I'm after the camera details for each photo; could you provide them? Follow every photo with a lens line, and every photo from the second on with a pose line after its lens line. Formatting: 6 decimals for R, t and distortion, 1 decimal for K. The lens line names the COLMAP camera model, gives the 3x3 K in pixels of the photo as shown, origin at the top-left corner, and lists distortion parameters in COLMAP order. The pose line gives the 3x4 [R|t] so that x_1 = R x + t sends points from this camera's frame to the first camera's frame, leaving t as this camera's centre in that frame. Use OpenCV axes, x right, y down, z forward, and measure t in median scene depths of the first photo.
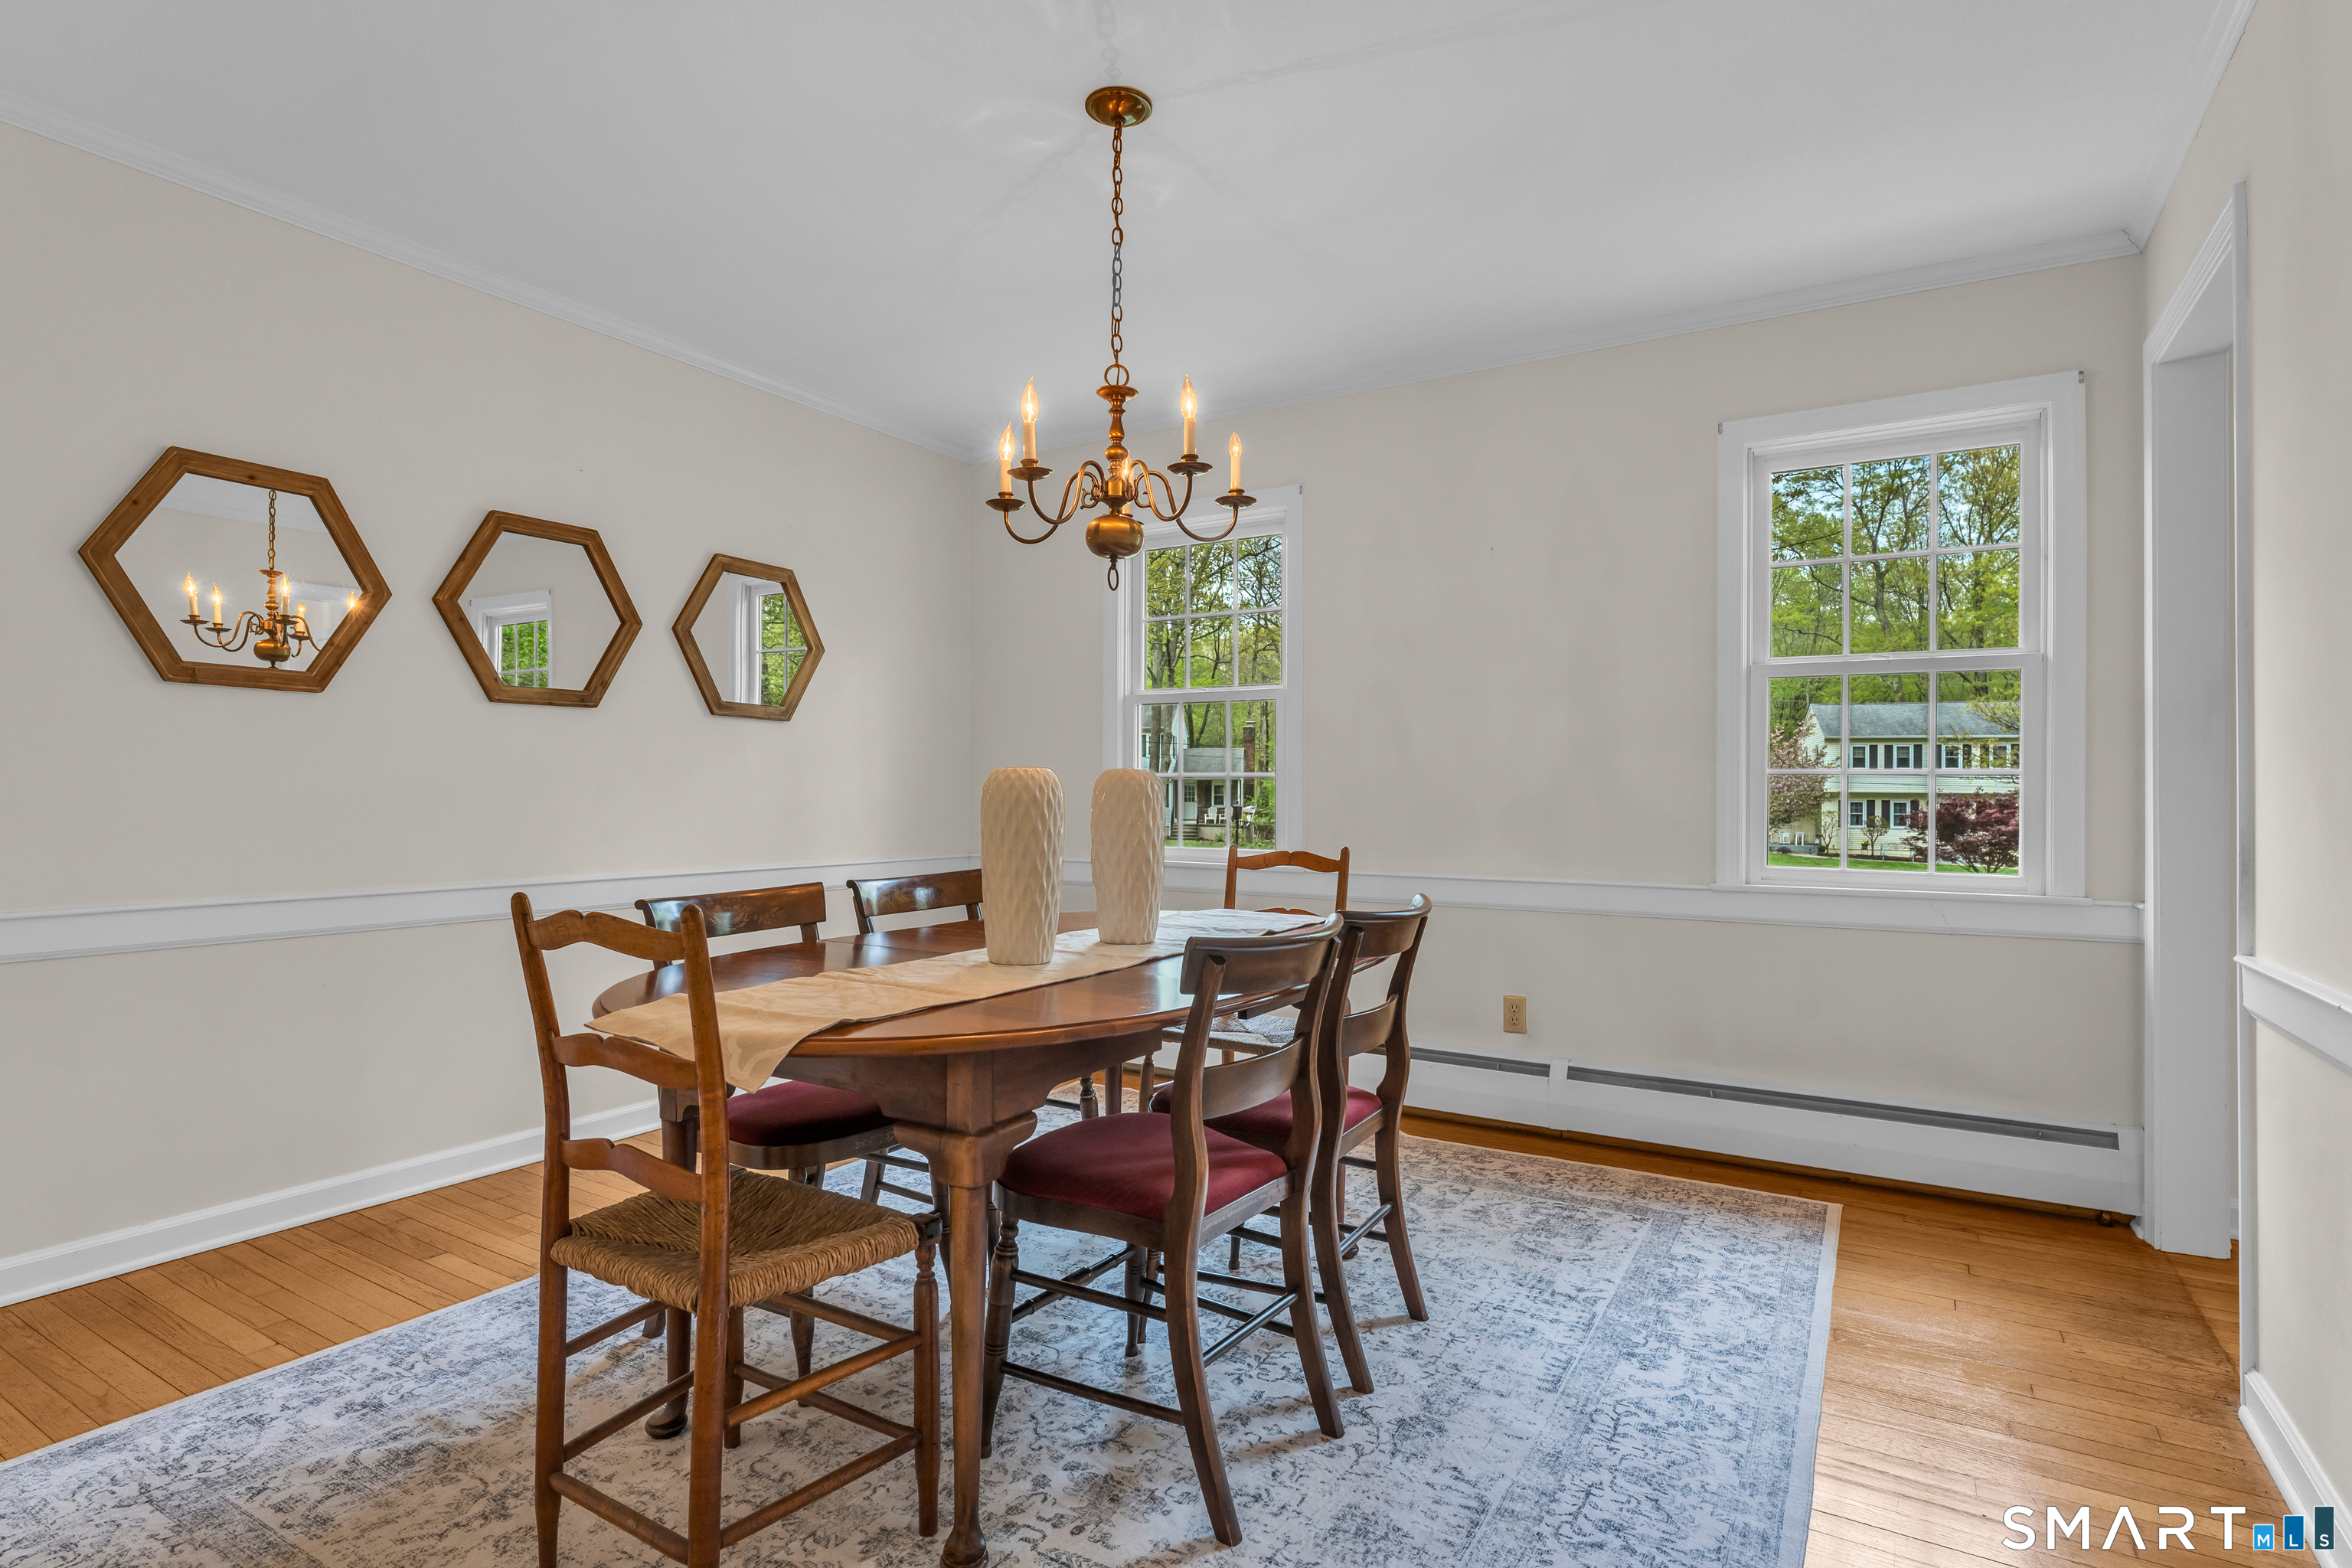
lens RADIAL K [[1176.7, 0, 1183.6], [0, 1176.7, 781.3], [0, 0, 1]] dist [-0.004818, -0.000427]
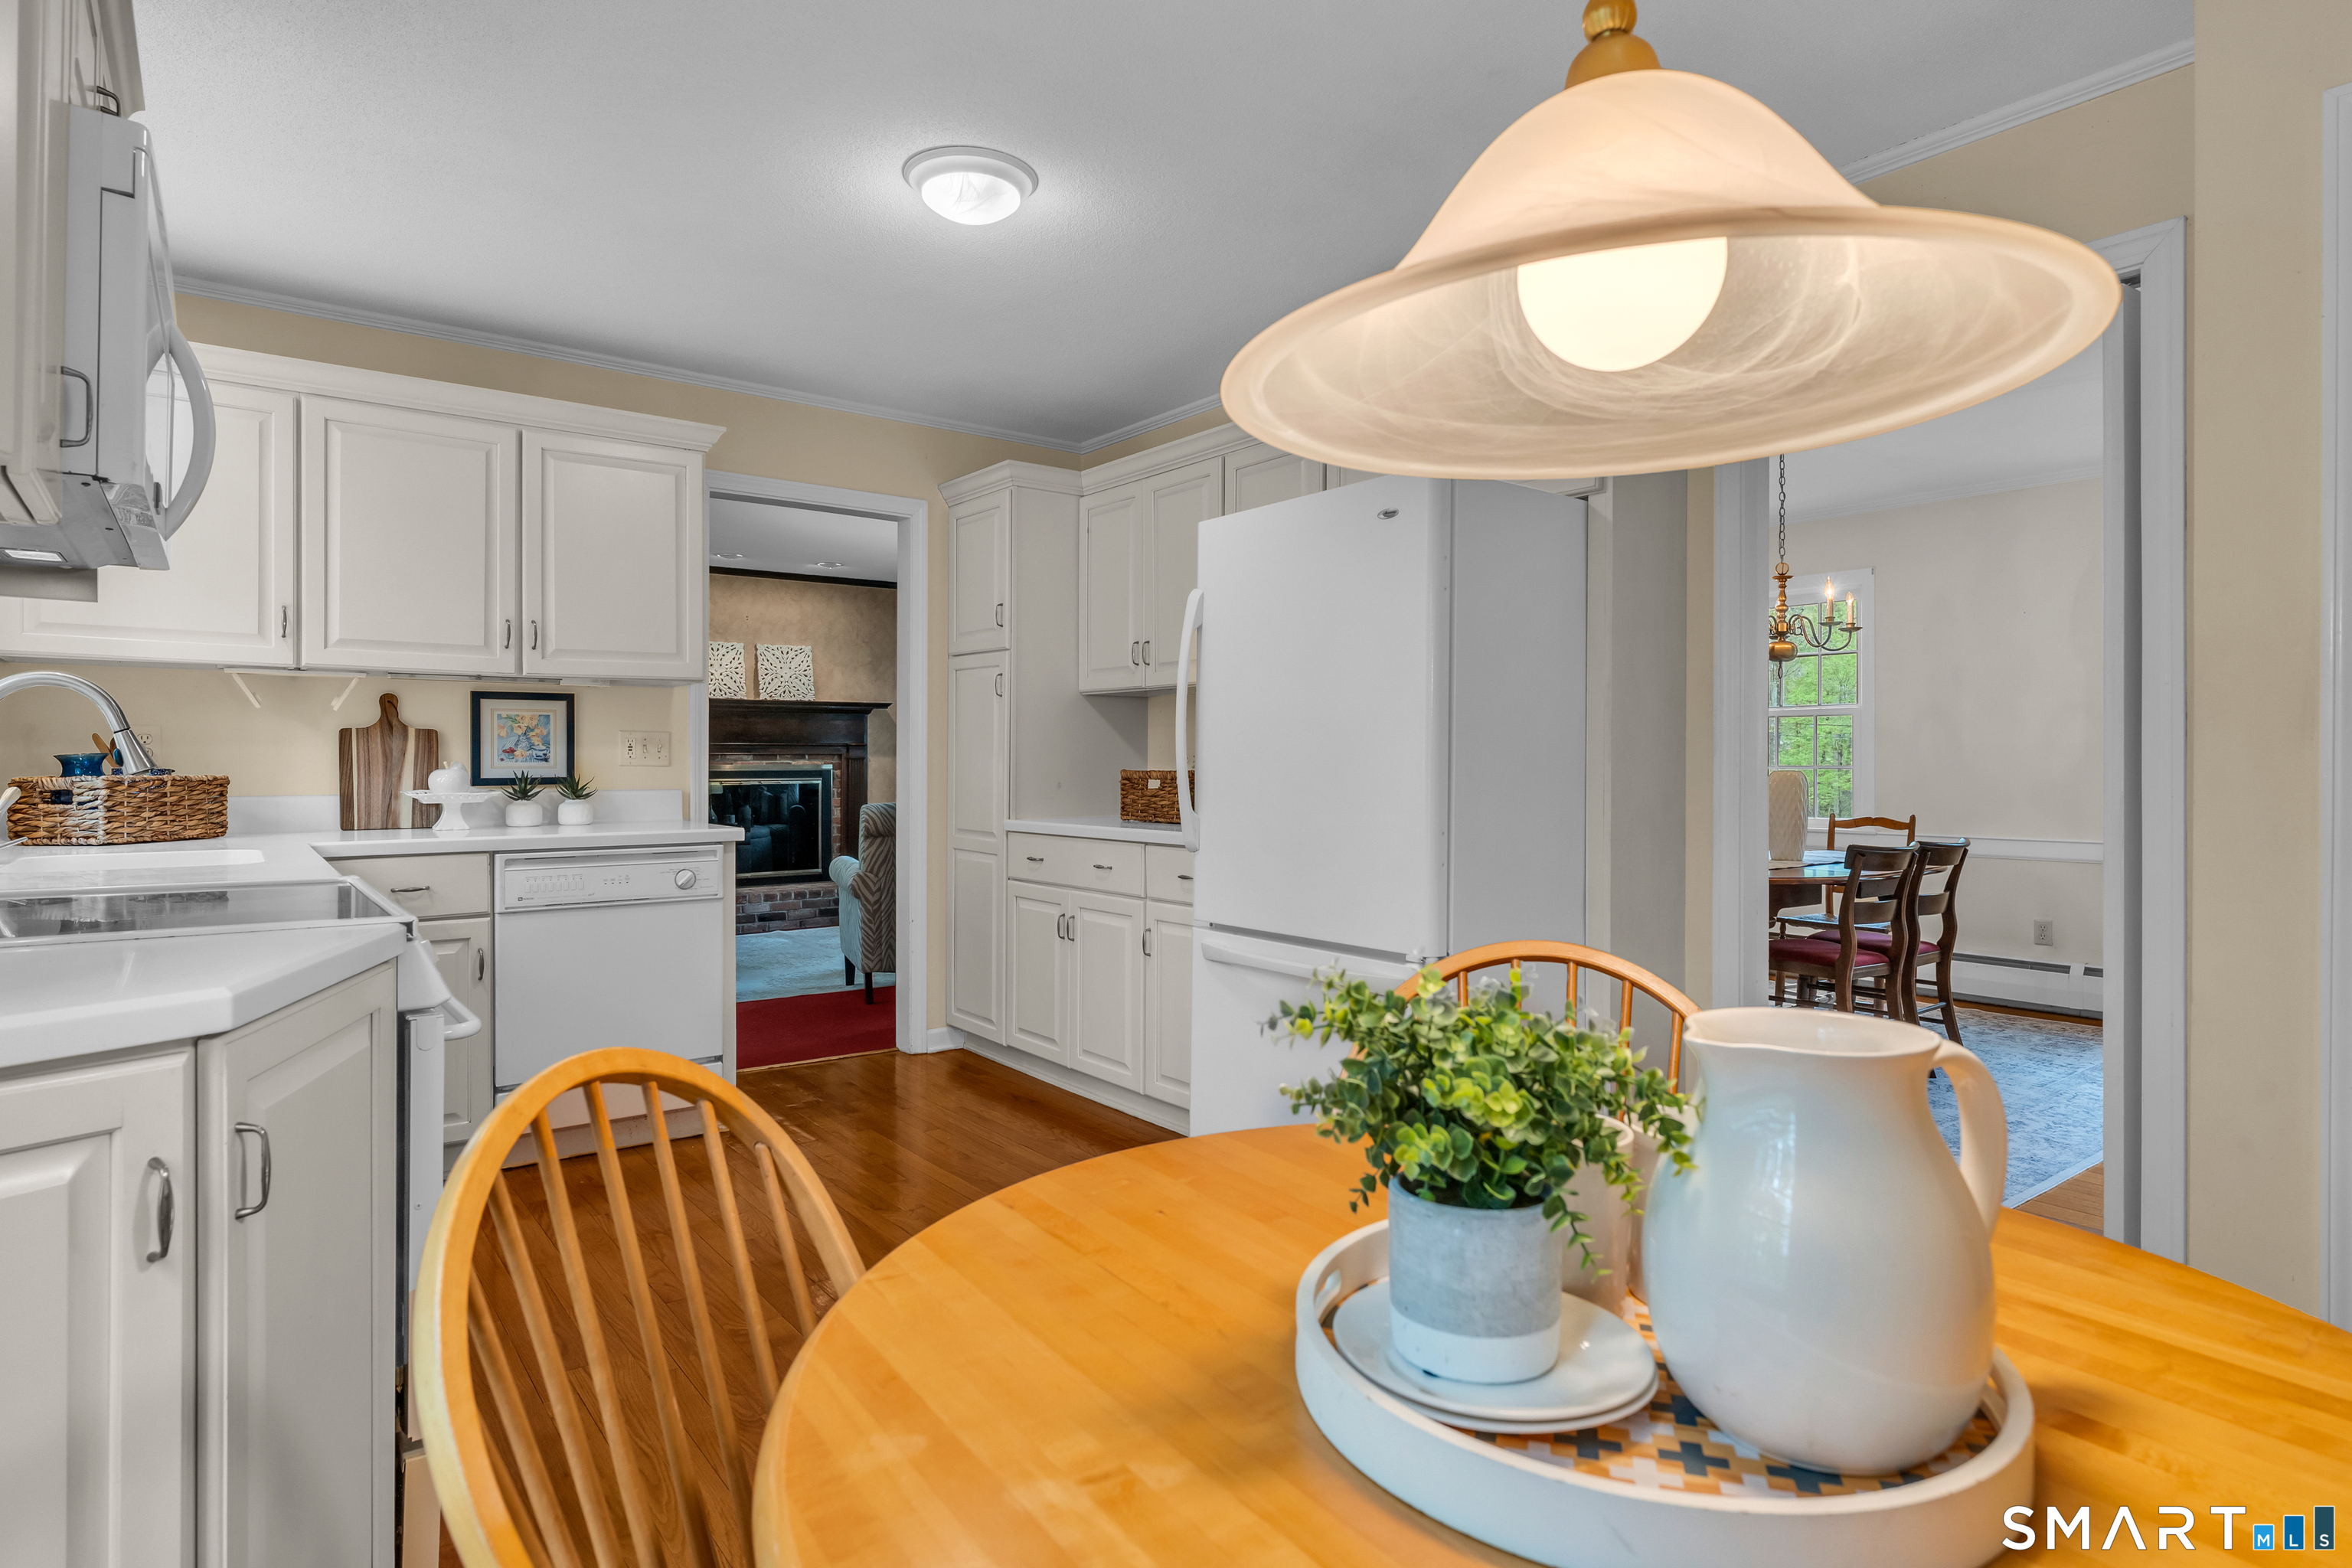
lens RADIAL K [[1244.9, 0, 1186.8], [0, 1244.9, 761.3], [0, 0, 1]] dist [0.003620, 0.000082]
pose [[0.933315, -0.006380, -0.359002, -0.241216], [0.005485, 0.999979, -0.003512, -0.023148], [0.359017, 0.001309, 0.933330, -1.303226]]
